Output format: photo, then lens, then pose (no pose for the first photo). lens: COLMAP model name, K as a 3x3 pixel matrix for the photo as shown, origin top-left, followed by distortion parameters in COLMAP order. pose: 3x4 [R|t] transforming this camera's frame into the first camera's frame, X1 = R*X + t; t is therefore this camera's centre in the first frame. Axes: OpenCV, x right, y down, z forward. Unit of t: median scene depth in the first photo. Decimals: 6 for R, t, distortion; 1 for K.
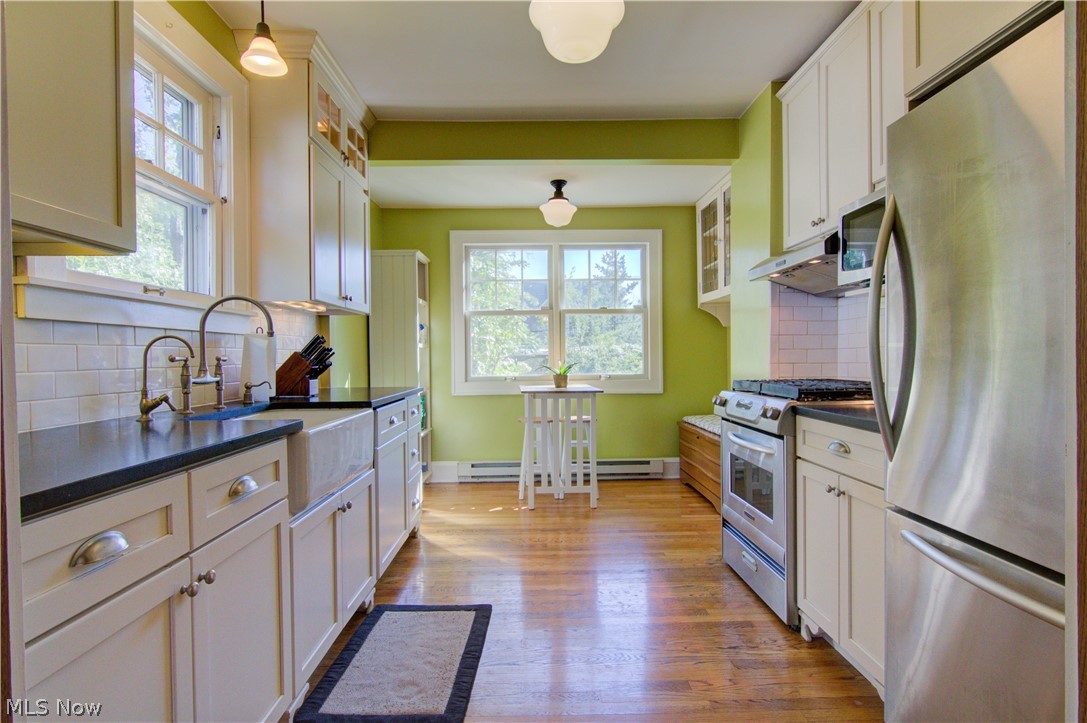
lens RADIAL K [[549.0, 0, 543.1], [0, 549.0, 361.9], [0, 0, 1]] dist [-0.007248, -0.000925]
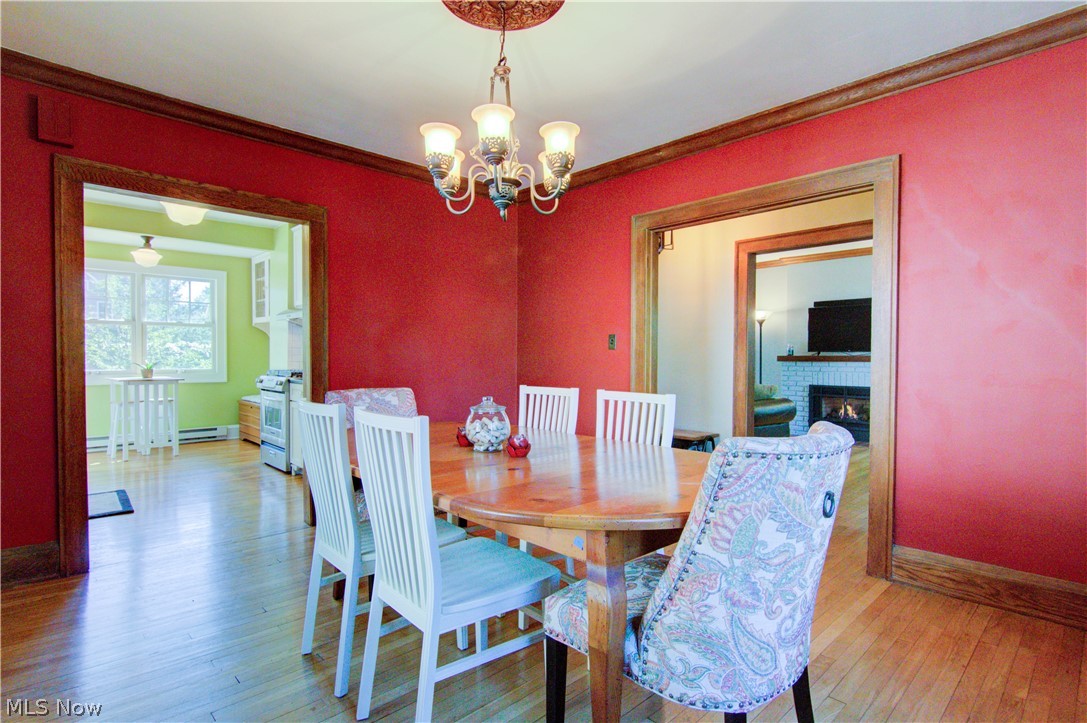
lens RADIAL K [[549.0, 0, 542.3], [0, 549.0, 363.1], [0, 0, 1]] dist [-0.007248, -0.000925]
pose [[0.738891, 0.002381, 0.673821, -0.163537], [-0.004429, 0.999989, 0.001323, 0.000325], [-0.673810, -0.003962, 0.738894, -0.730803]]
